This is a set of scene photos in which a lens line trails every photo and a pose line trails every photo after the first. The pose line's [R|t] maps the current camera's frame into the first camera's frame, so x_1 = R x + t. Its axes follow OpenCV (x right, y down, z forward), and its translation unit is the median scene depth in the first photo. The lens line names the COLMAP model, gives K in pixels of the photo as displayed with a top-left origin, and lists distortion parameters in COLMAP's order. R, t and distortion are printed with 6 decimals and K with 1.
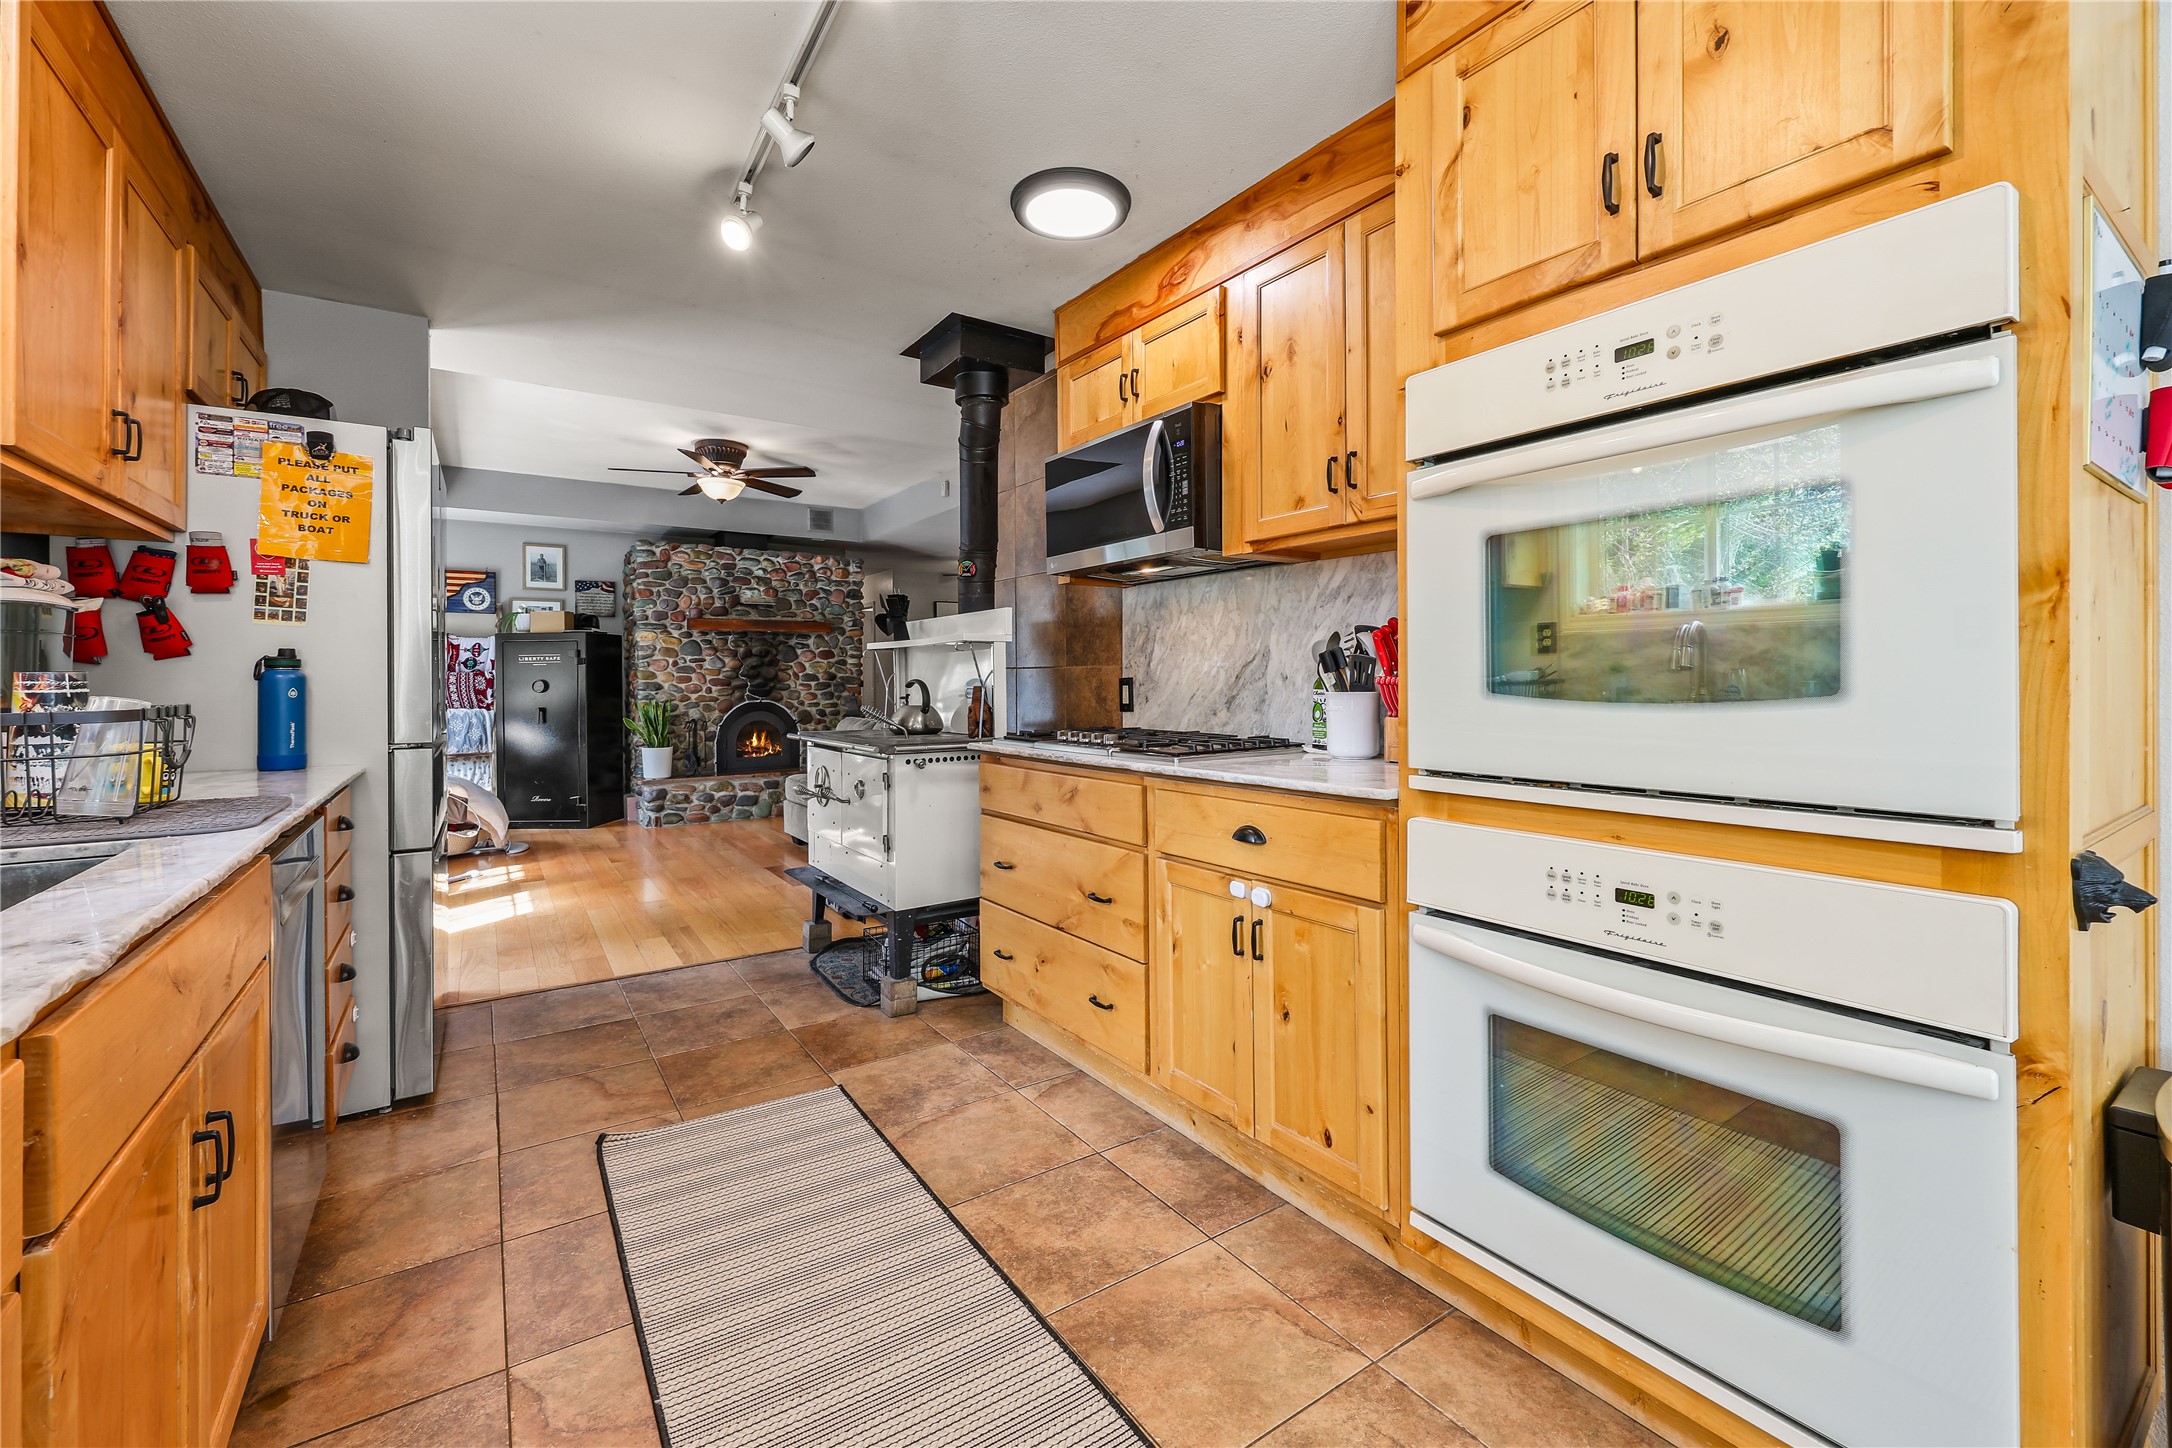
lens RADIAL K [[892.5, 0, 1081.7], [0, 892.5, 681.3], [0, 0, 1]] dist [-0.002712, -0.000910]
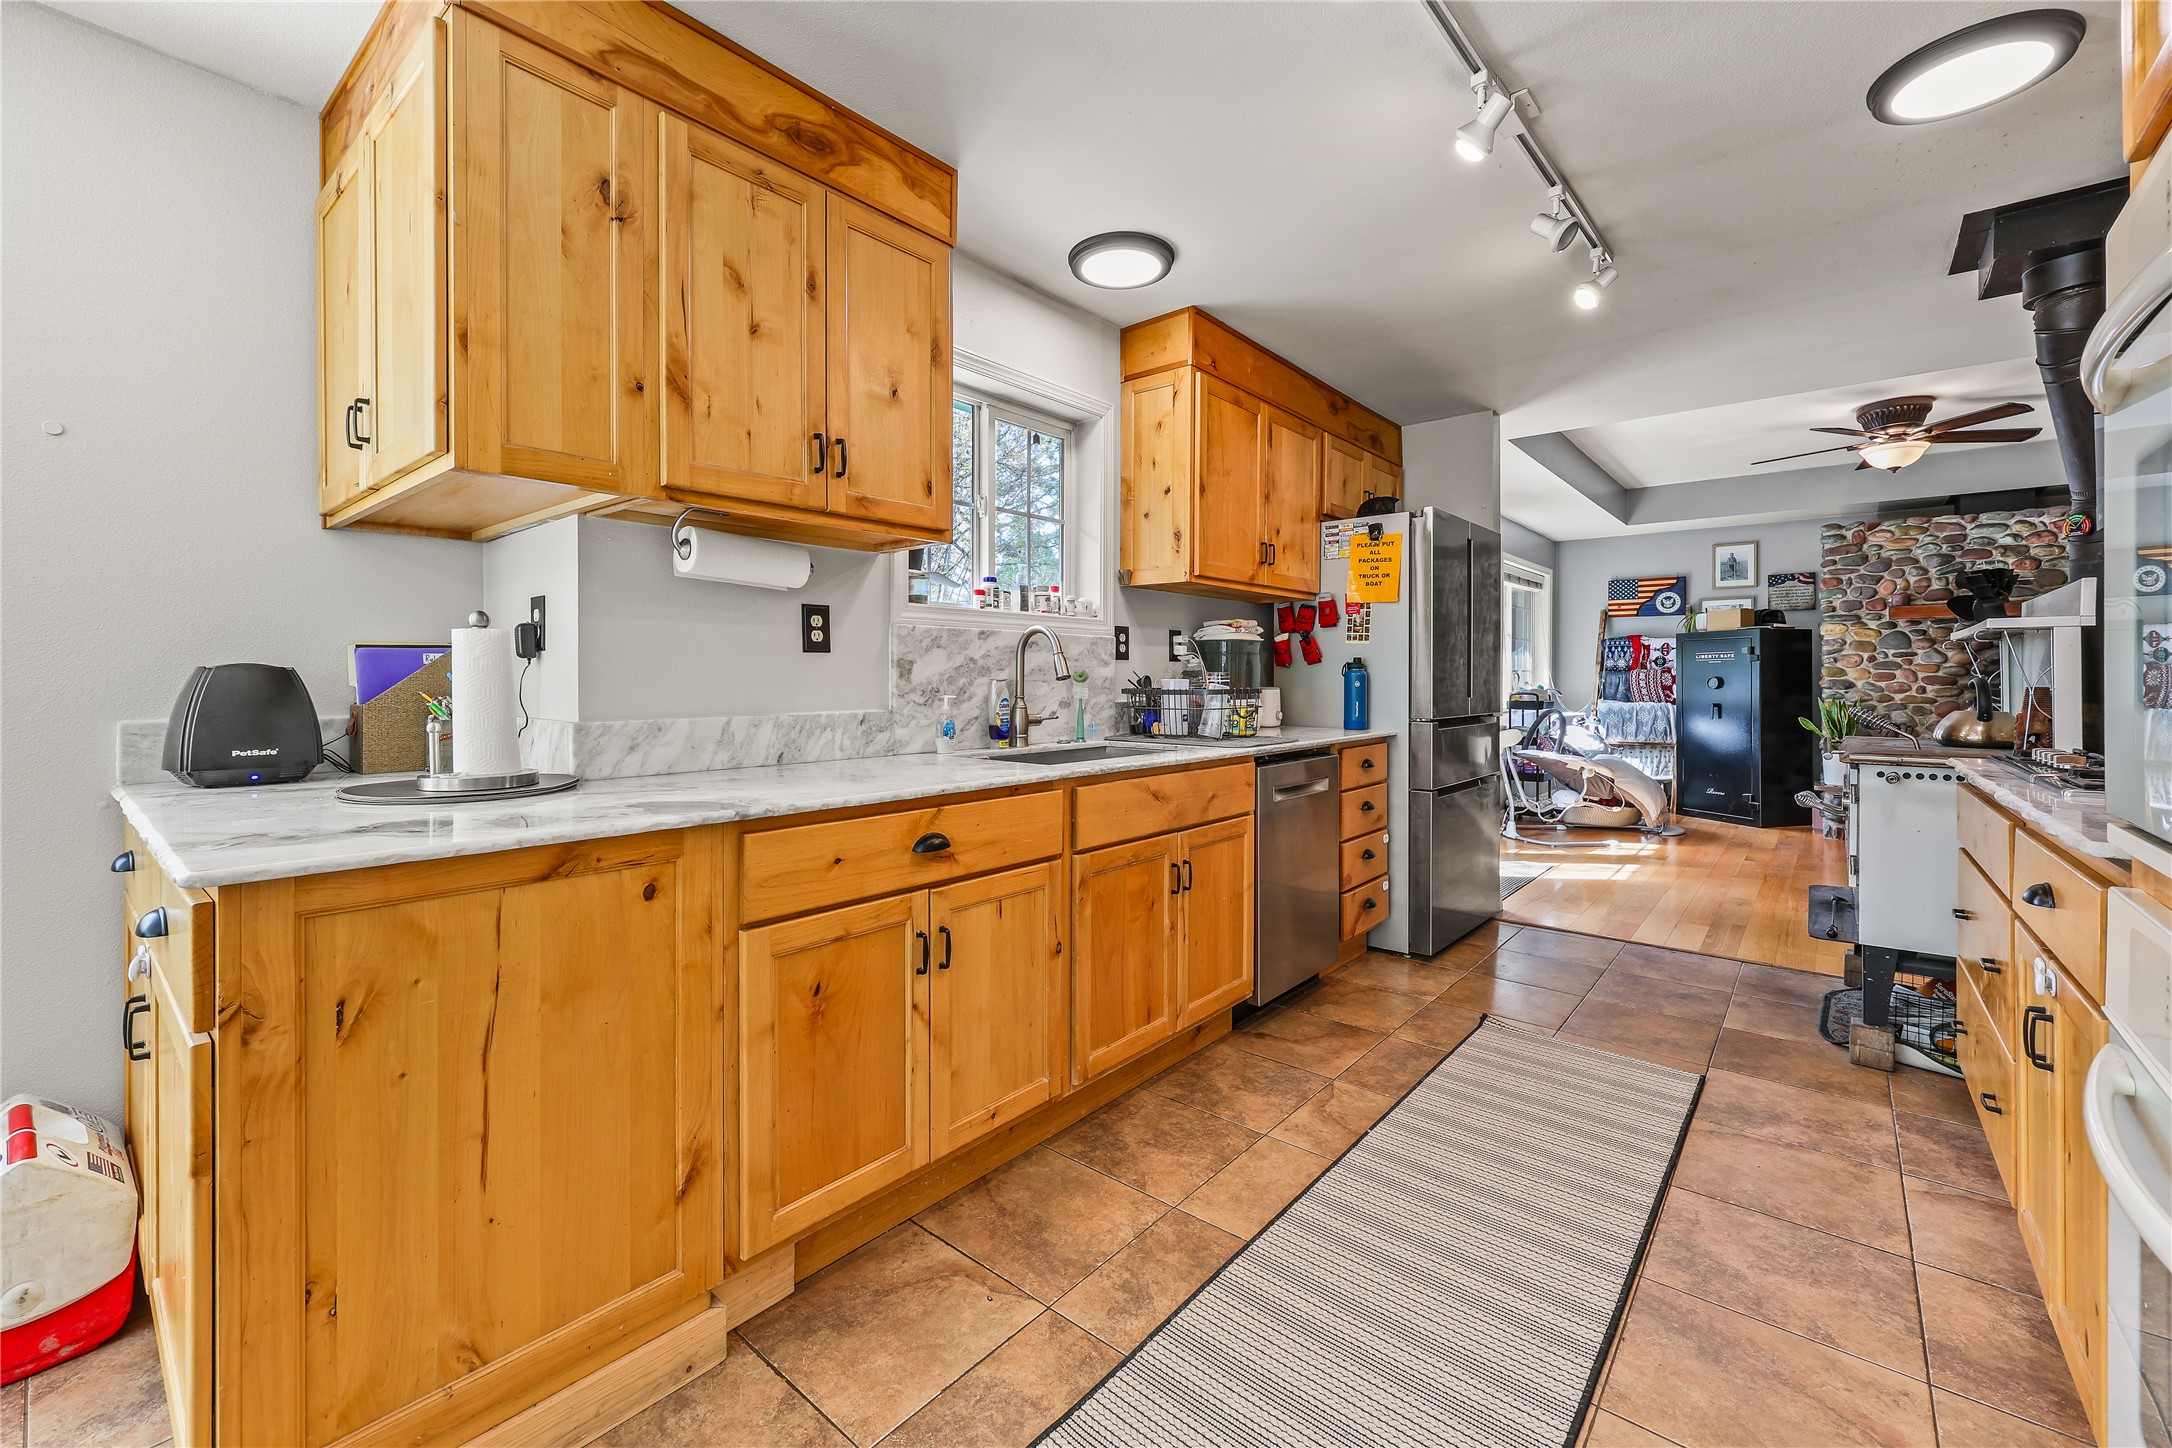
lens RADIAL K [[892.5, 0, 1081.7], [0, 892.5, 681.3], [0, 0, 1]] dist [-0.002712, -0.000910]
pose [[0.264552, 0.009092, -0.964329, 0.421635], [-0.005042, 0.999955, 0.008044, -0.001787], [0.964358, 0.002734, 0.264586, 0.037147]]
